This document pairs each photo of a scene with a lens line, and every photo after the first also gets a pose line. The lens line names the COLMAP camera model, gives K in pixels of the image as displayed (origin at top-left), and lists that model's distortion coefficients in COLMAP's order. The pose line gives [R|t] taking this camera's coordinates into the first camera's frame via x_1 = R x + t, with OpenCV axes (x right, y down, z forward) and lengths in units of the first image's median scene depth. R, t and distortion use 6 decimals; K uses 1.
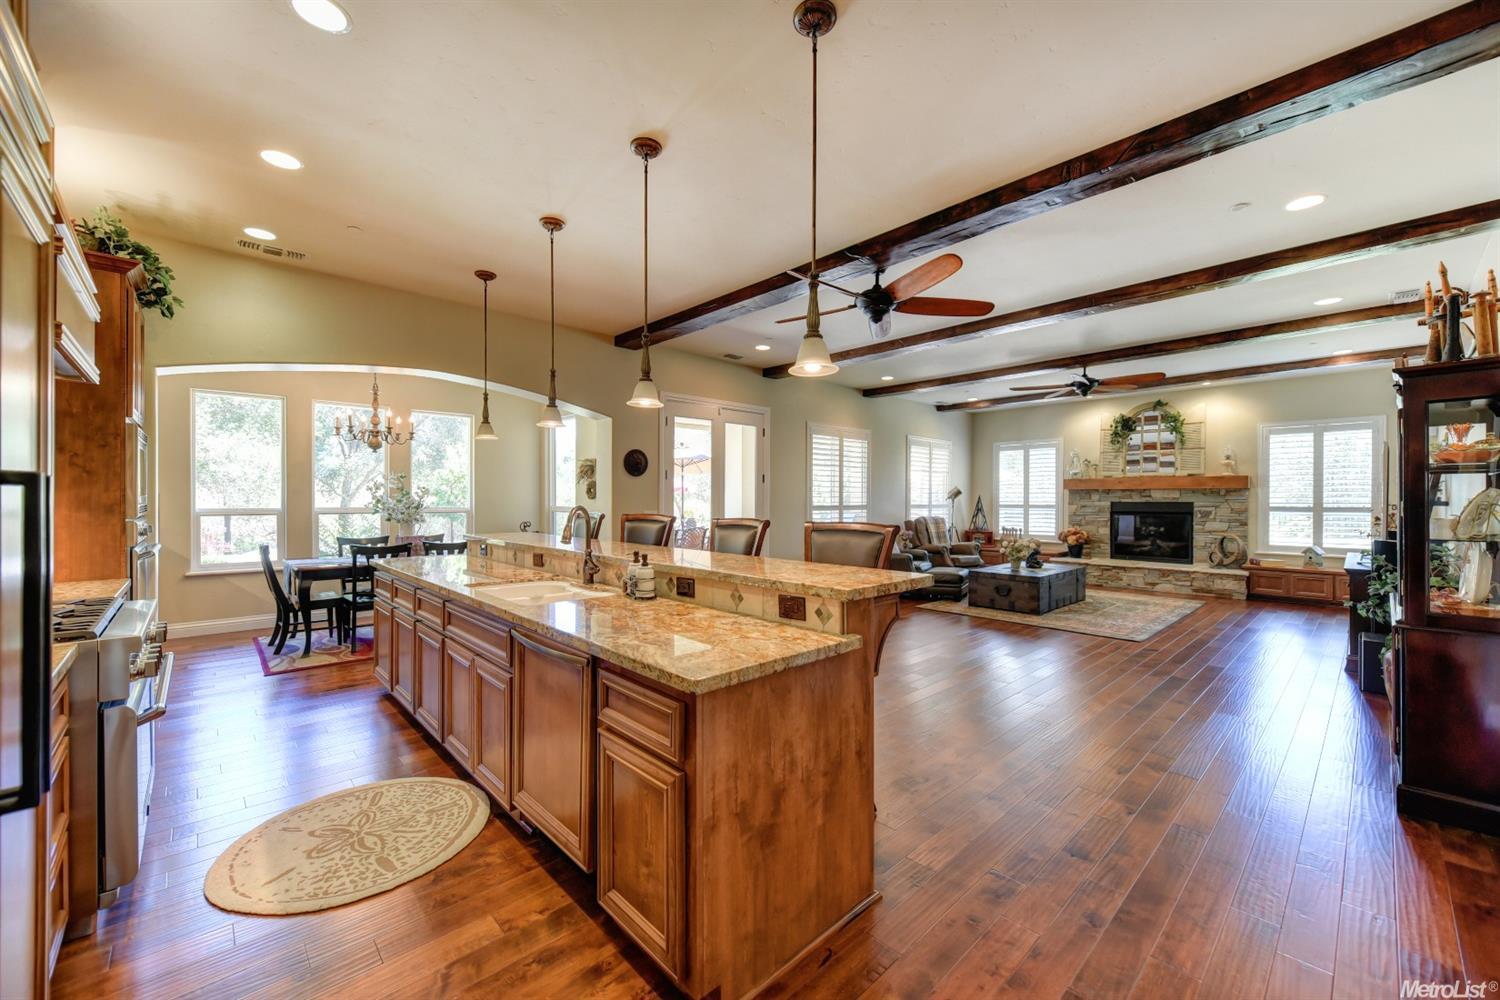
lens RADIAL K [[590.7, 0, 755.4], [0, 590.7, 496.3], [0, 0, 1]] dist [0.003212, 0.000384]
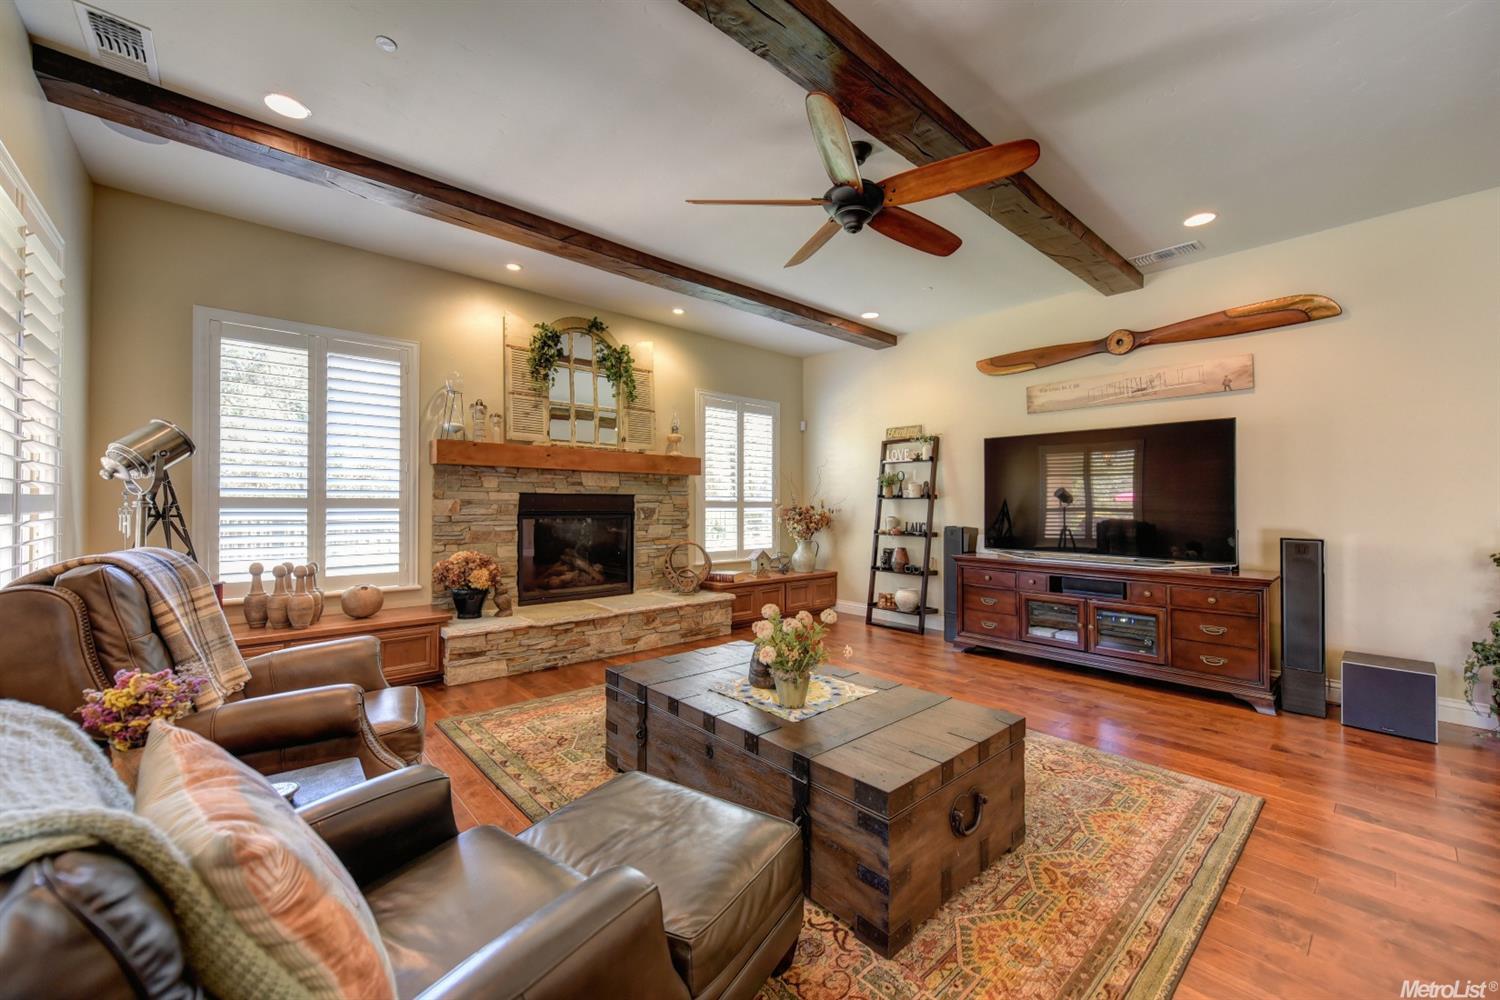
lens RADIAL K [[590.7, 0, 759.2], [0, 590.7, 498.4], [0, 0, 1]] dist [0.003212, 0.000384]
pose [[0.019682, 0.002969, 0.999802, 0.109810], [-0.011796, 0.999927, -0.002737, 0.013913], [-0.999737, -0.011740, 0.019716, 0.845968]]
